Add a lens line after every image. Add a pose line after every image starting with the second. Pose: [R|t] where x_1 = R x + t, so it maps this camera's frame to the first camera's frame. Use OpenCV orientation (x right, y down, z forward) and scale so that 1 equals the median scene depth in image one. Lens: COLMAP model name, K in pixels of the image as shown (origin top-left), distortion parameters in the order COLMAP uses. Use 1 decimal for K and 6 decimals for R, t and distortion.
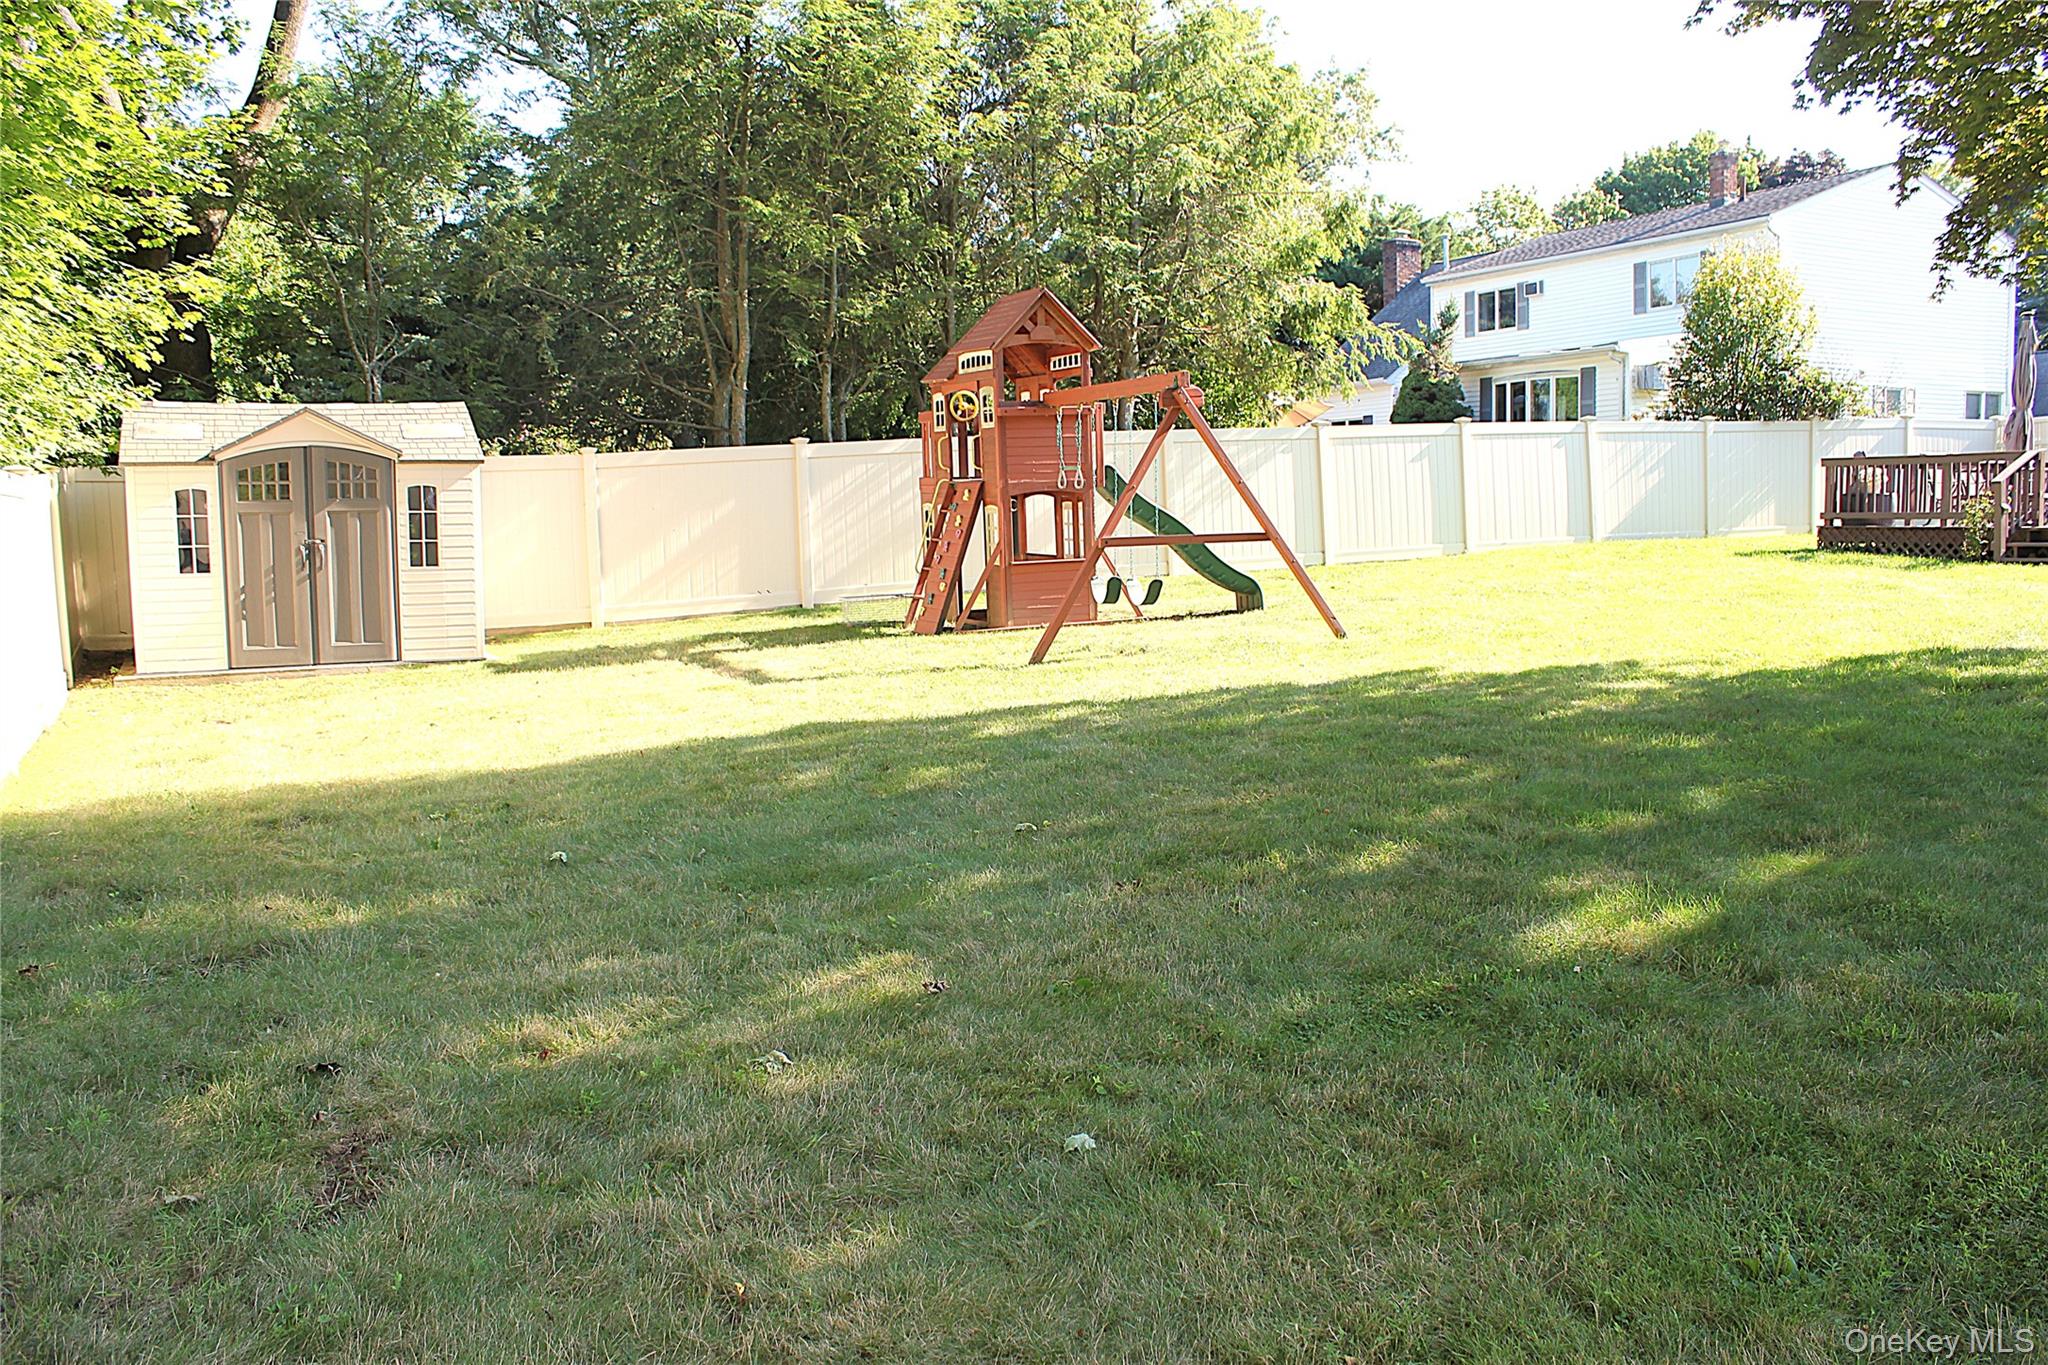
lens RADIAL K [[1697.3, 0, 1035.5], [0, 1697.3, 678.3], [0, 0, 1]] dist [-0.166696, 0.146903]
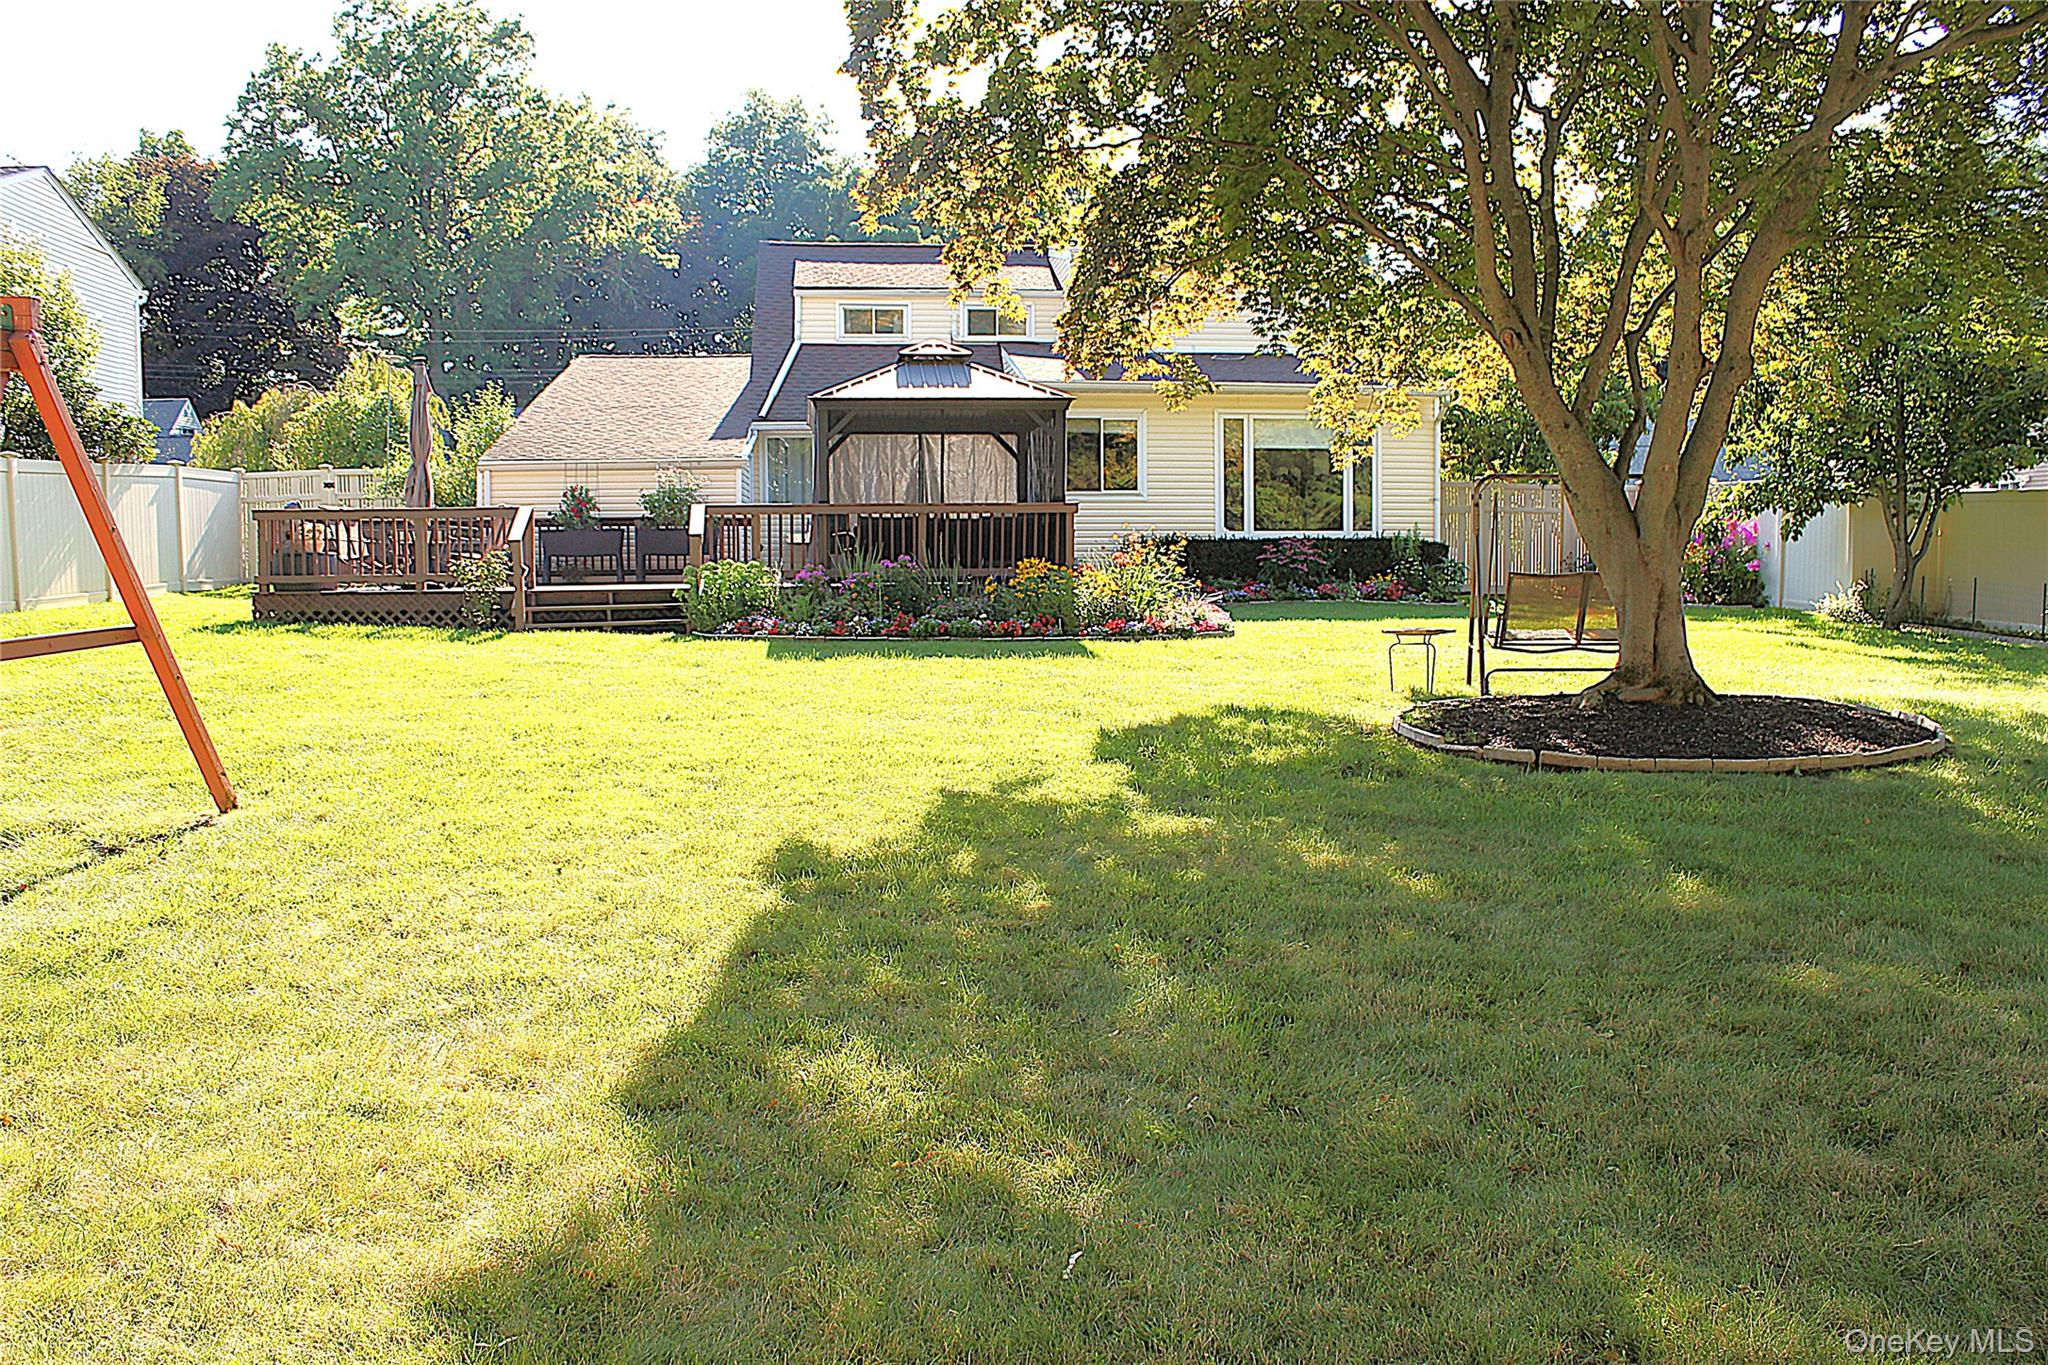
lens RADIAL K [[1697.3, 0, 1035.5], [0, 1697.3, 678.3], [0, 0, 1]] dist [-0.166696, 0.146903]
pose [[0.344884, -0.055214, 0.937020, -0.155985], [0.089579, 0.995648, 0.025698, -0.037313], [-0.934361, 0.075074, 0.348329, 0.362835]]
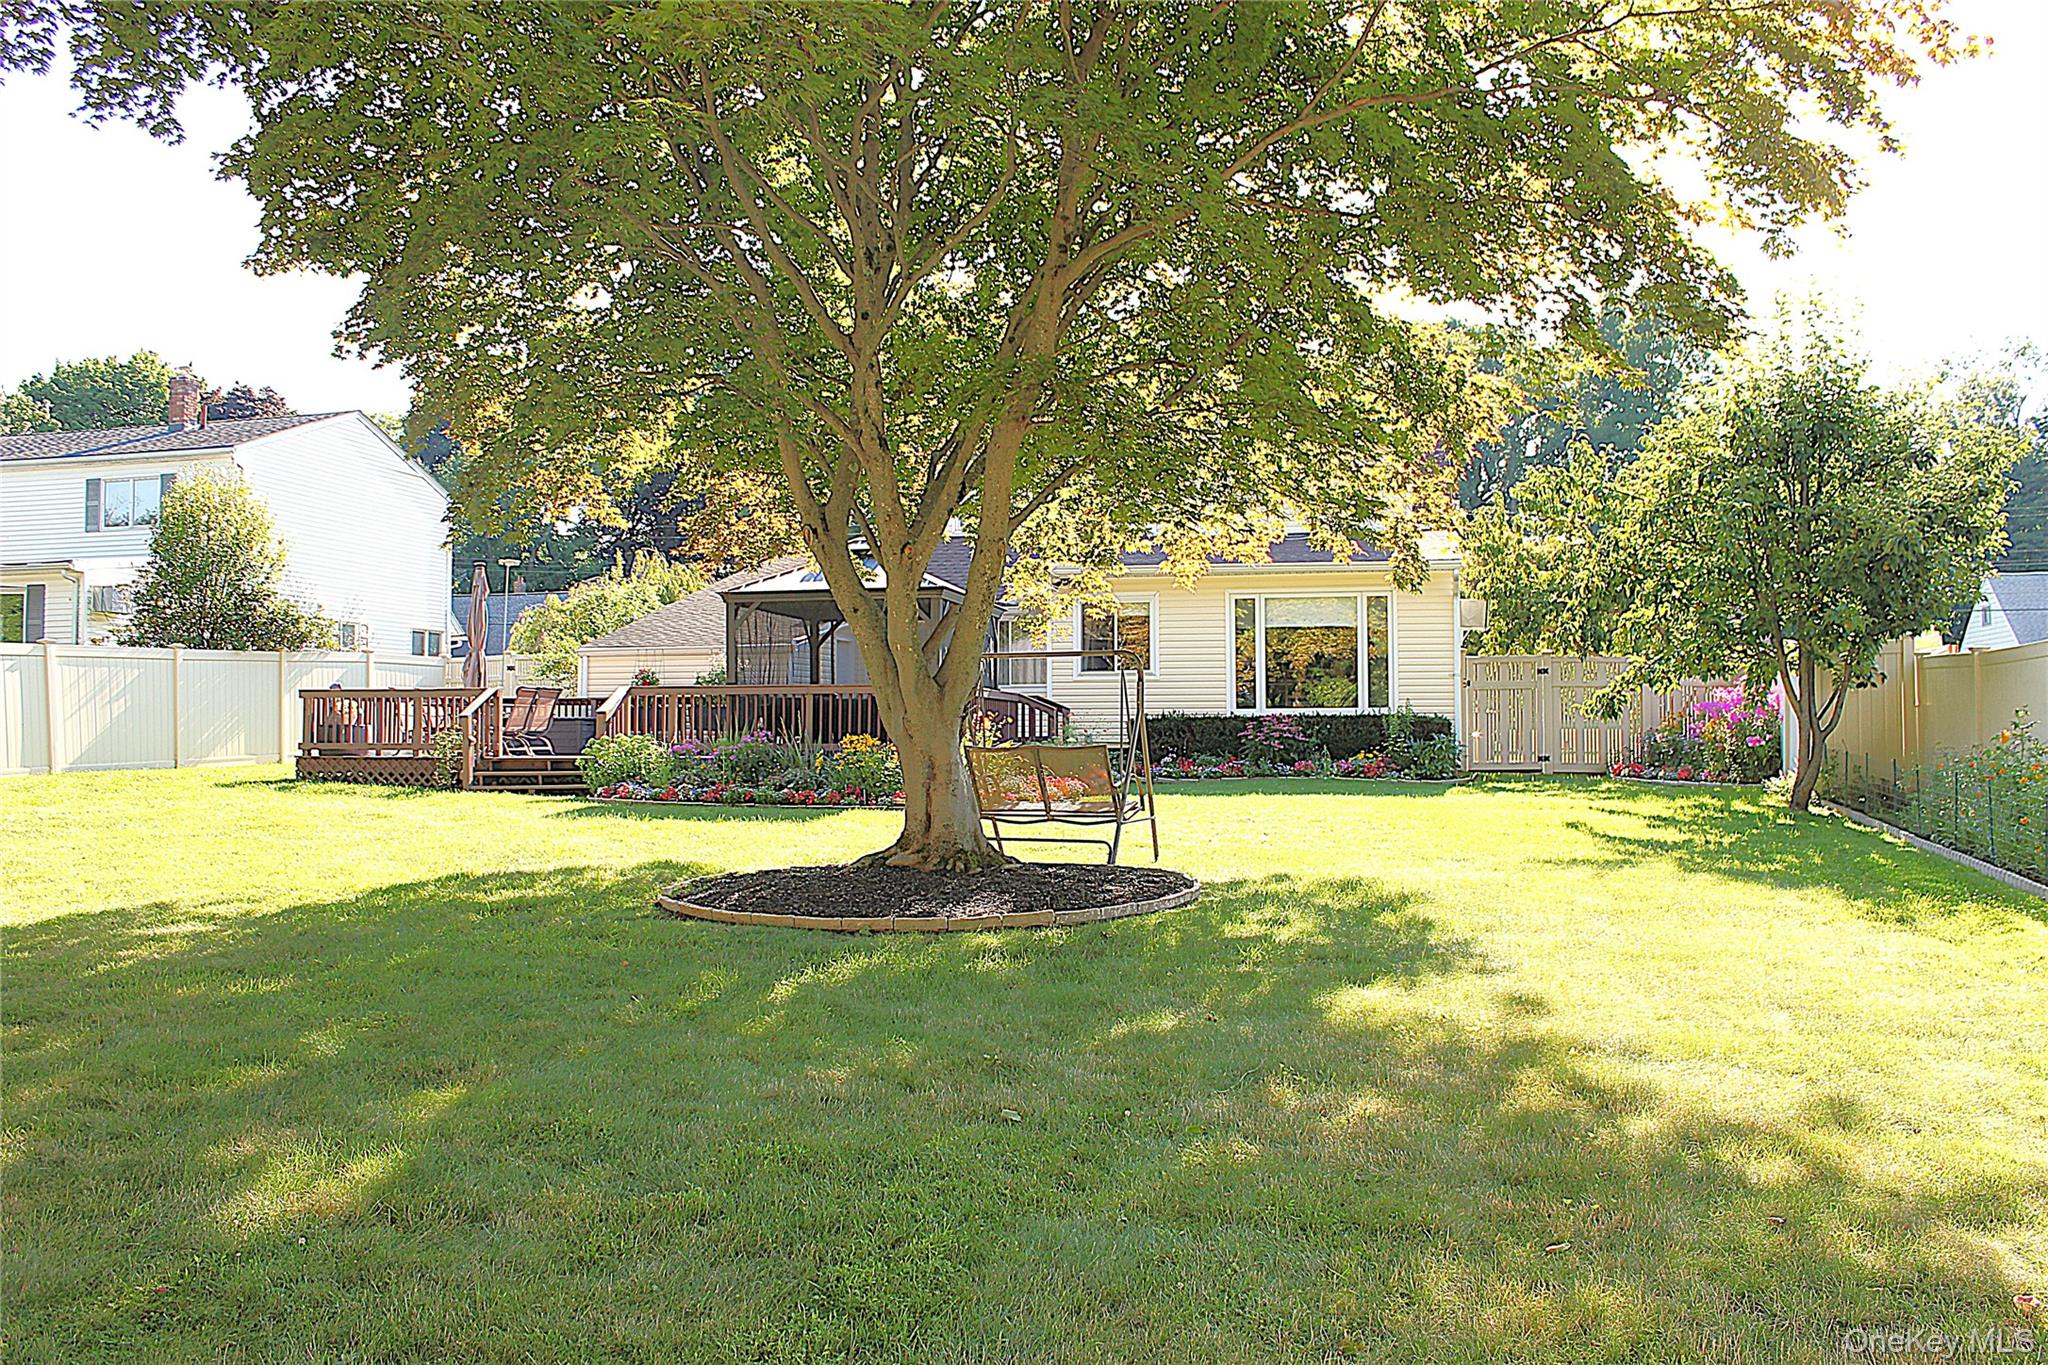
lens RADIAL K [[1697.3, 0, 1035.5], [0, 1697.3, 678.3], [0, 0, 1]] dist [-0.166696, 0.146903]
pose [[0.629388, 0.039637, 0.776080, -0.027137], [0.067197, 0.992181, -0.105169, -0.003125], [-0.774180, 0.118342, 0.621804, 0.012495]]
